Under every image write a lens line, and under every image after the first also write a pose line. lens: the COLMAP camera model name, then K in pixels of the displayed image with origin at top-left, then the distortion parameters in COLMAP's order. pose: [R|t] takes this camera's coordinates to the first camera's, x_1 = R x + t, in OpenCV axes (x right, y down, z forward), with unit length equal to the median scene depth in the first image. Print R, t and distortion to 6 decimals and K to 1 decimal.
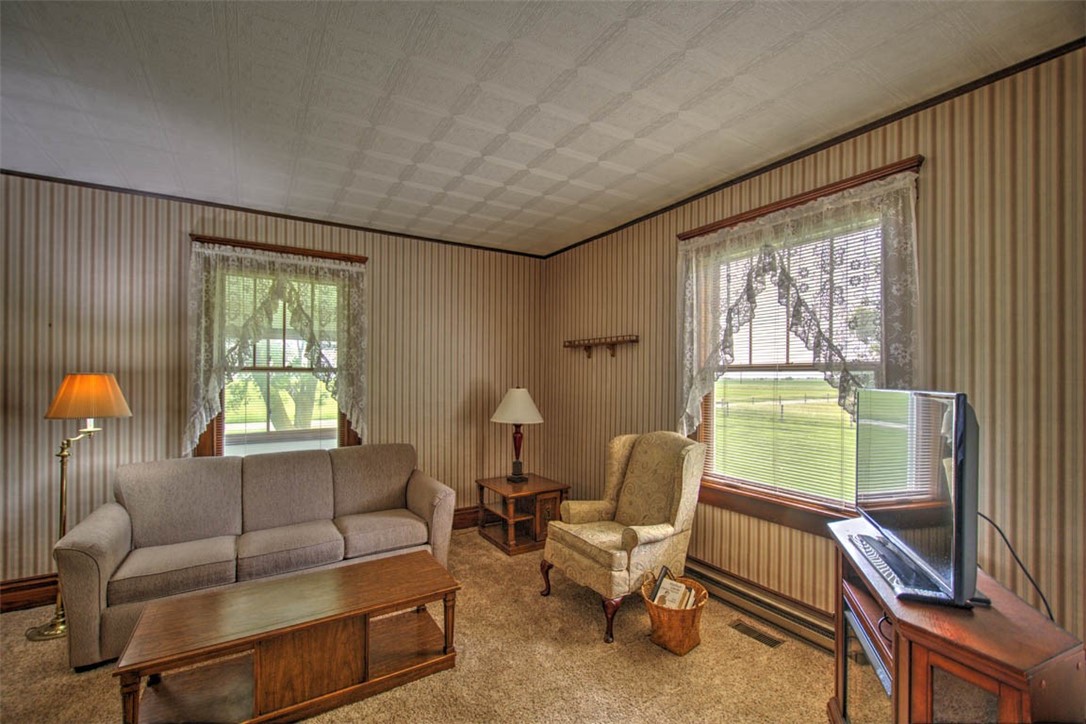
lens RADIAL K [[469.9, 0, 541.6], [0, 469.9, 364.0], [0, 0, 1]] dist [0.004140, -0.003103]
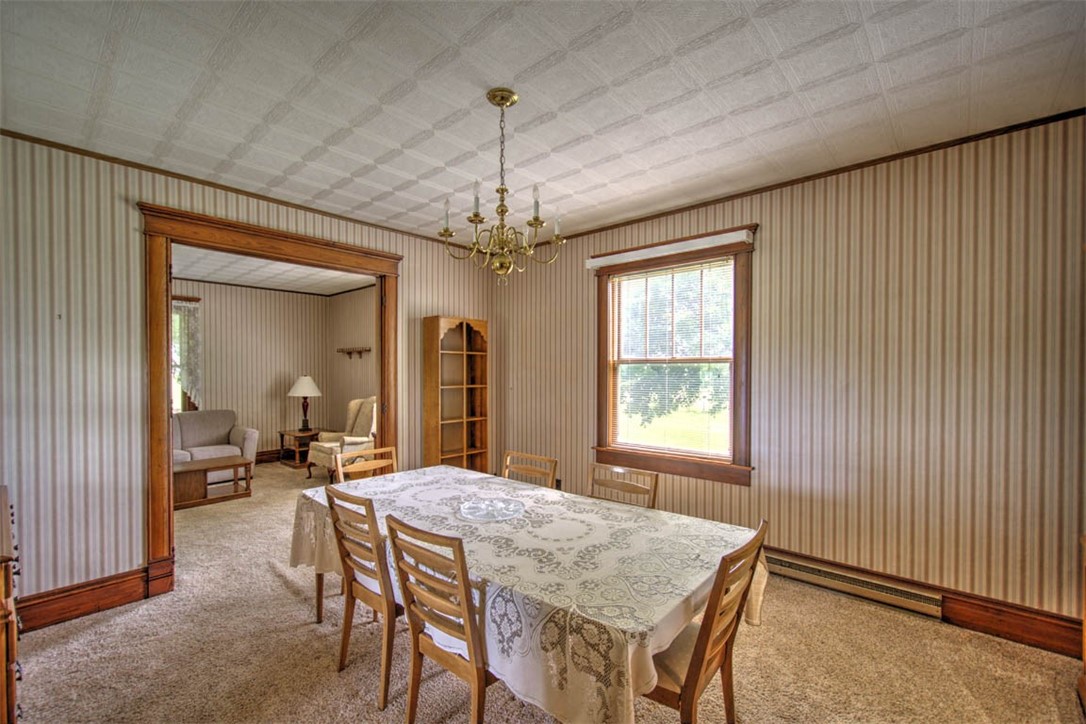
lens RADIAL K [[469.9, 0, 548.3], [0, 469.9, 366.5], [0, 0, 1]] dist [0.004140, -0.003103]
pose [[0.956955, -0.002595, 0.290223, 0.323417], [-0.006218, 0.999547, 0.029442, -0.042415], [-0.290168, -0.029979, 0.956506, -0.958894]]
